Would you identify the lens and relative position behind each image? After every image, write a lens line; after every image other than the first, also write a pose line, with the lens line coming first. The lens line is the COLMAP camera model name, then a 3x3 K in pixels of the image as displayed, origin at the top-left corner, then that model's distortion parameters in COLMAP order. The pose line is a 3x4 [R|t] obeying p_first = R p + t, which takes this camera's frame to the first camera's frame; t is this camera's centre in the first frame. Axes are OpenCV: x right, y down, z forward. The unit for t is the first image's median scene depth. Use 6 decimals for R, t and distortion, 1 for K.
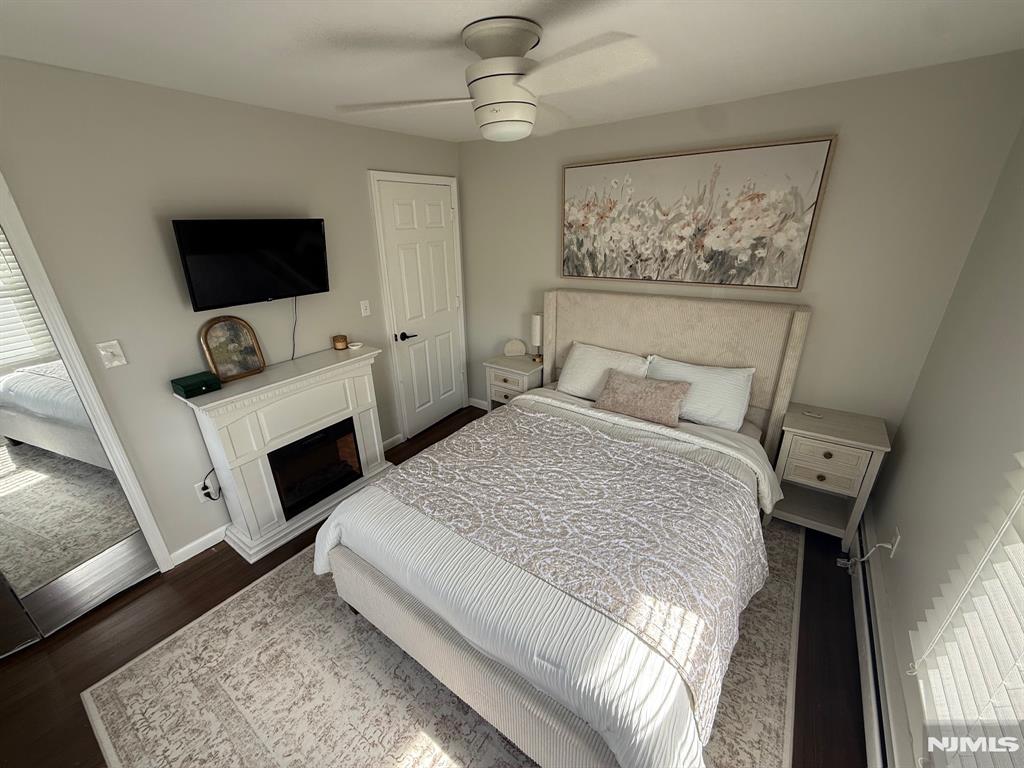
lens RADIAL K [[406.2, 0, 506.7], [0, 406.2, 383.8], [0, 0, 1]] dist [0.000983, -0.000004]
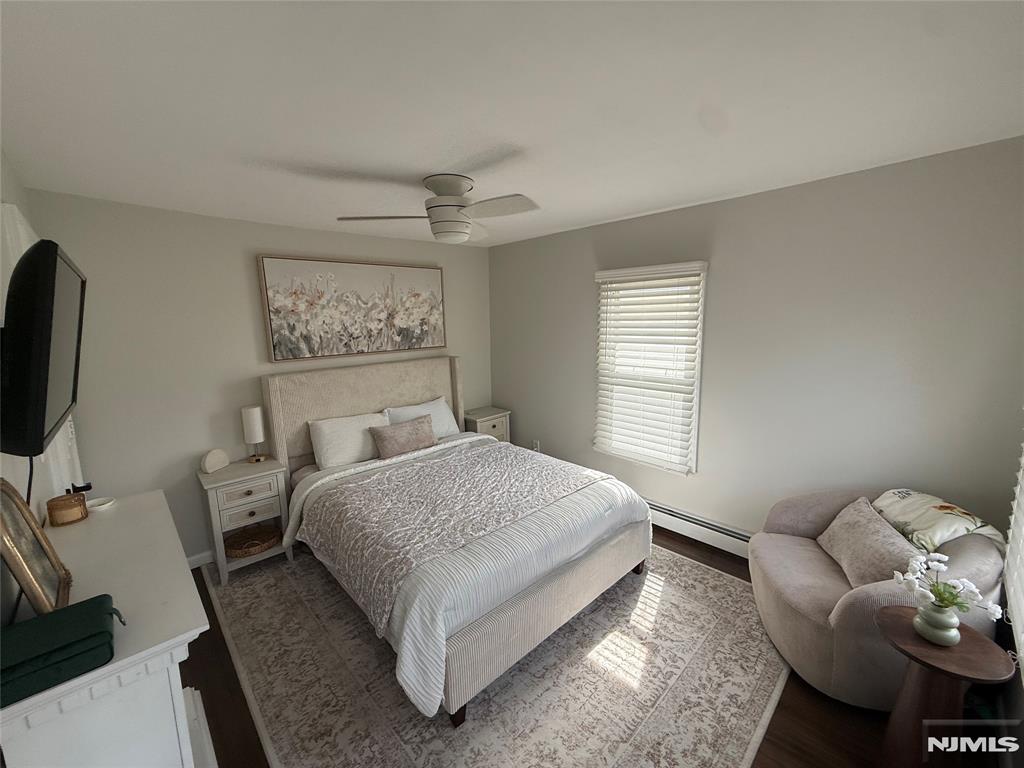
lens RADIAL K [[406.2, 0, 506.6], [0, 406.2, 385.6], [0, 0, 1]] dist [0.000983, -0.000004]
pose [[0.199994, -0.142074, 0.969442, -0.815852], [0.385371, 0.921092, 0.055487, -0.065193], [-0.900828, 0.362497, 0.238964, 0.356024]]
